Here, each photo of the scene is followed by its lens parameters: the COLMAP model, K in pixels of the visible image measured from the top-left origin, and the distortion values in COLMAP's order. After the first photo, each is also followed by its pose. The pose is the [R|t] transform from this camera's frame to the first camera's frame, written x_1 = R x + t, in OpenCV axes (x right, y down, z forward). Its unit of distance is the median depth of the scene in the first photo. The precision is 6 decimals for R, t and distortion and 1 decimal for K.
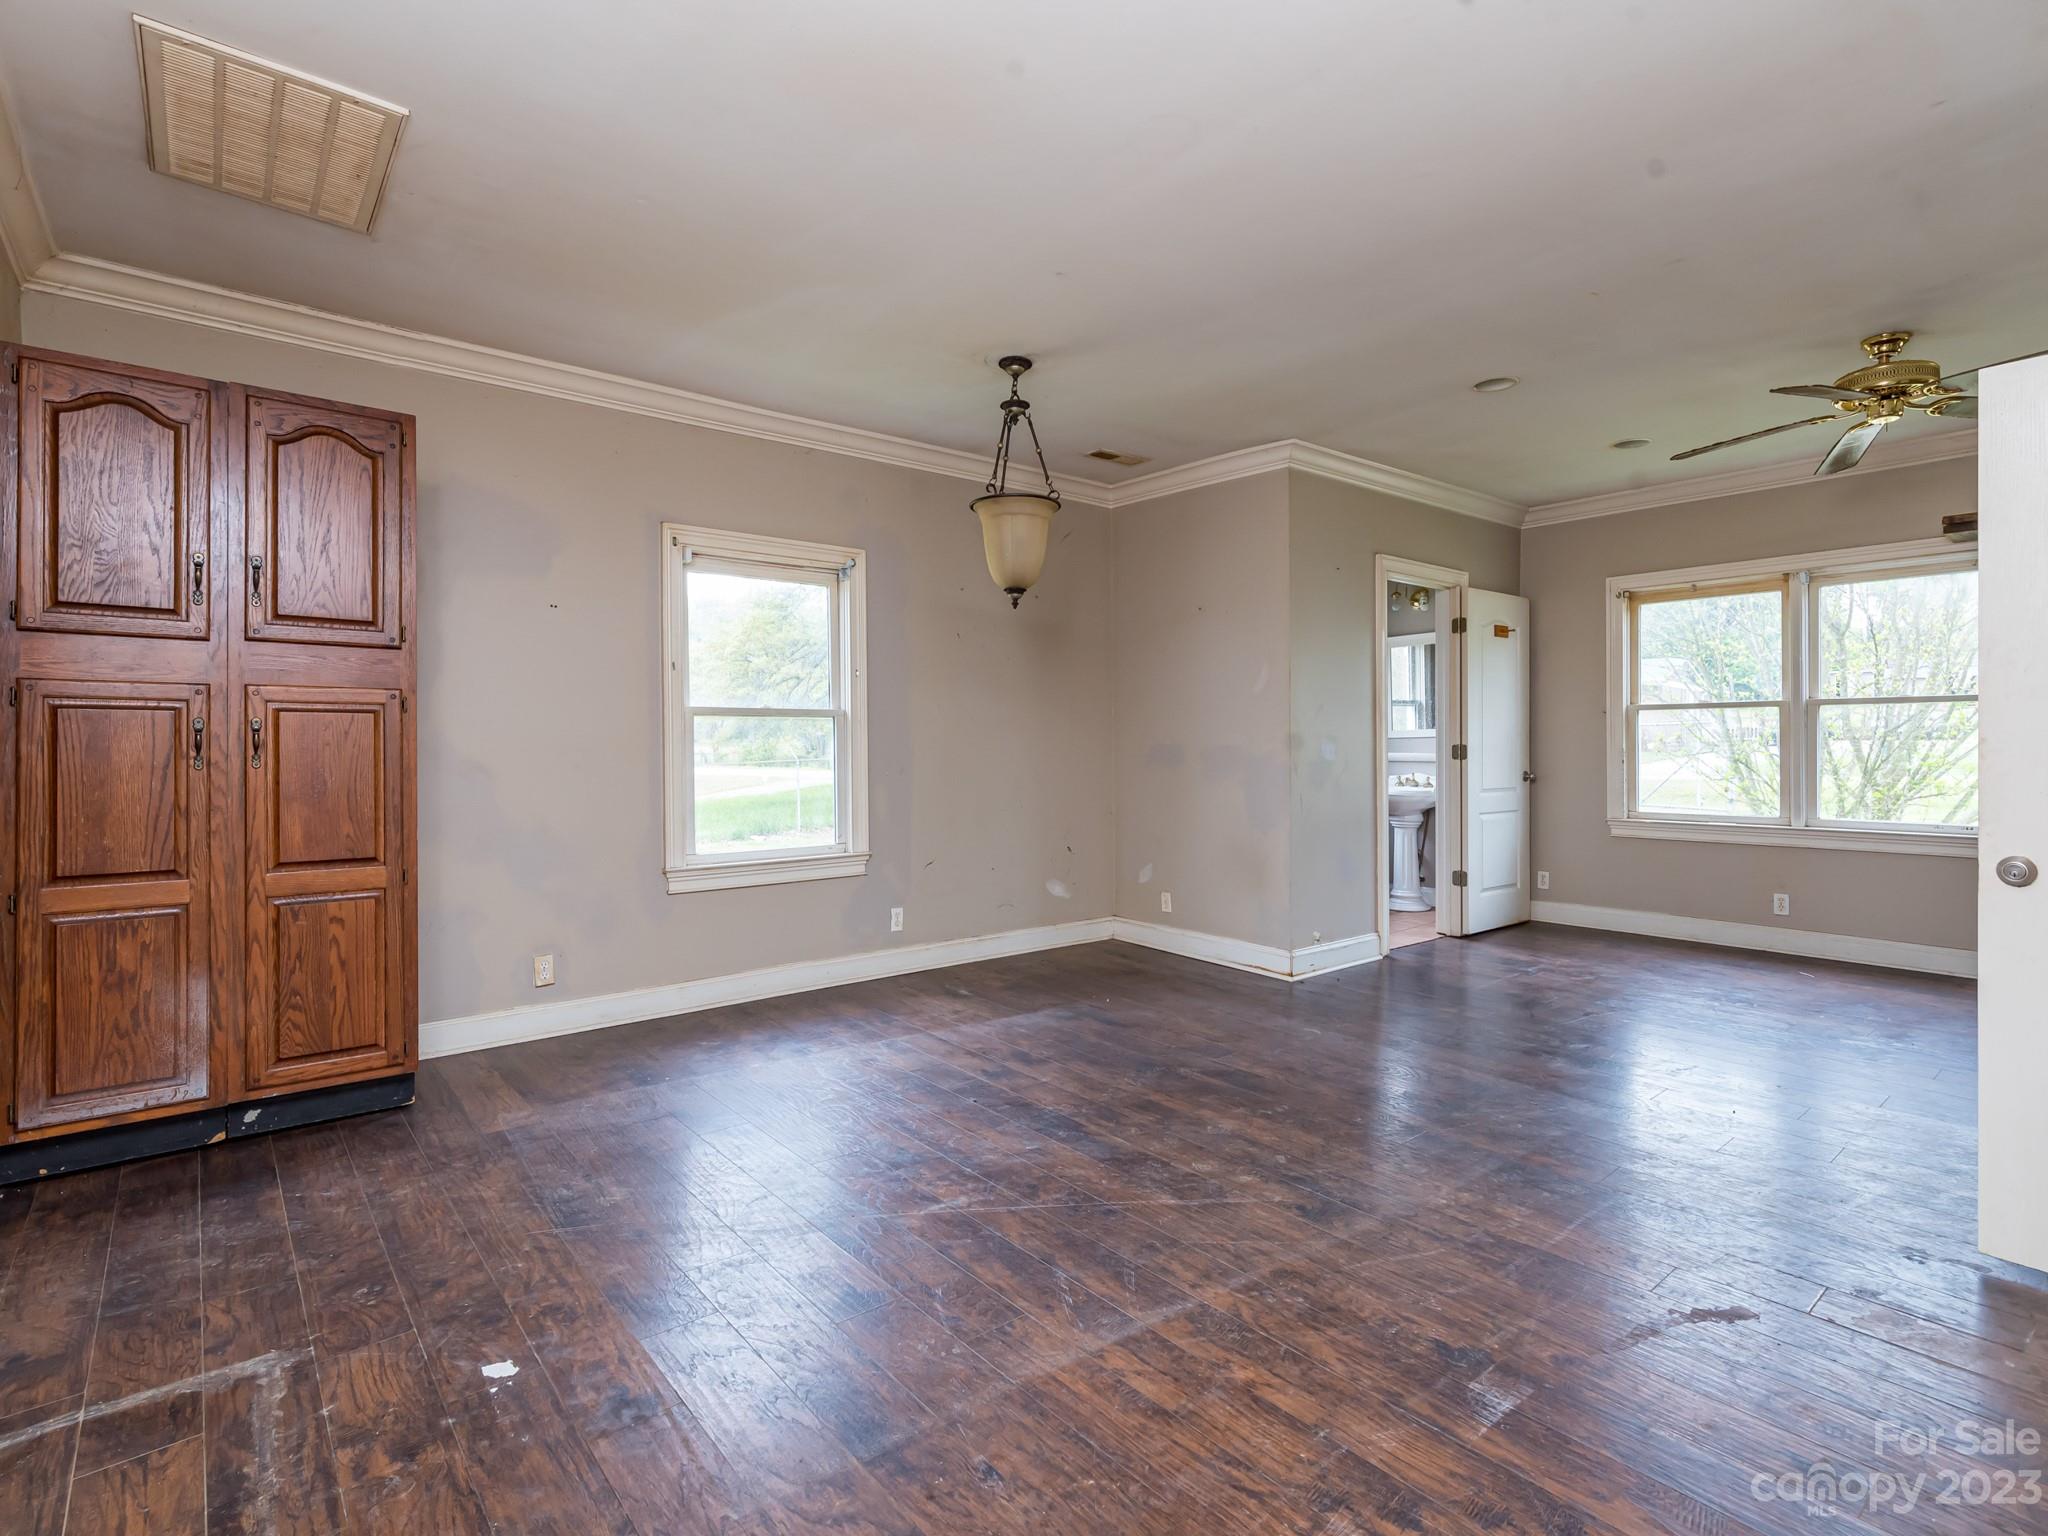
lens RADIAL K [[1016.5, 0, 1022.3], [0, 1016.5, 741.8], [0, 0, 1]] dist [0.001474, 0.000204]
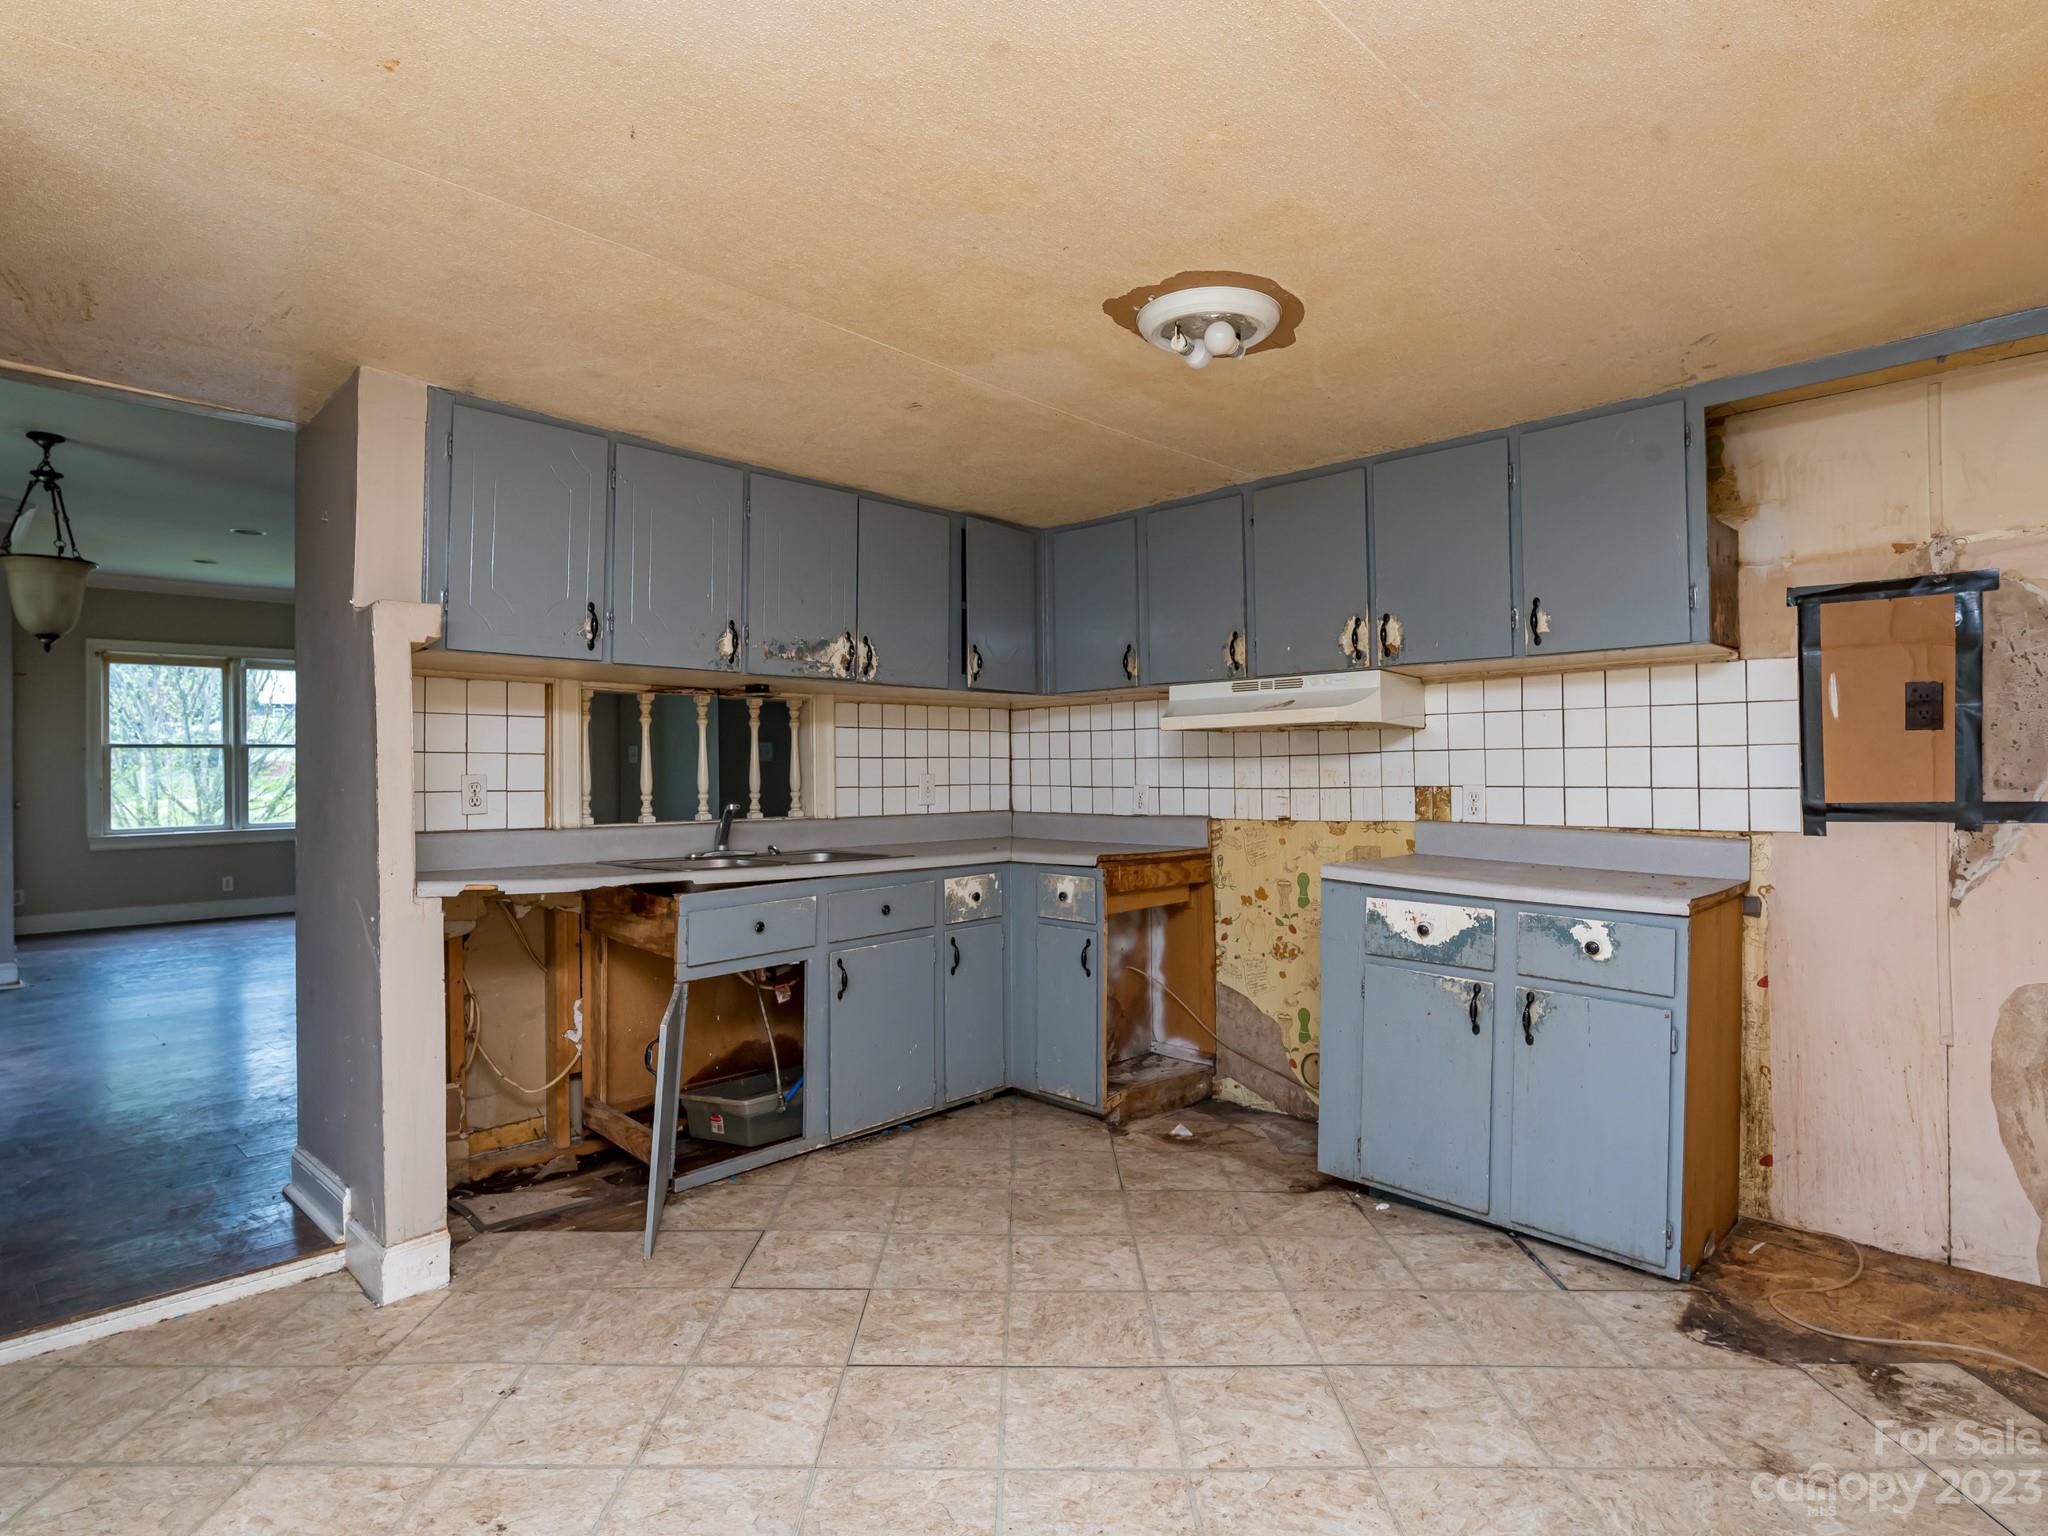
lens RADIAL K [[1015.0, 0, 1024.0], [0, 1015.0, 768.0], [0, 0, 1]] dist [-0.000092, -0.000037]
pose [[-0.109898, 0.001447, 0.993942, -0.828217], [0.012174, 0.999926, -0.000109, 0.008110], [-0.993868, 0.012089, -0.109907, 0.025864]]
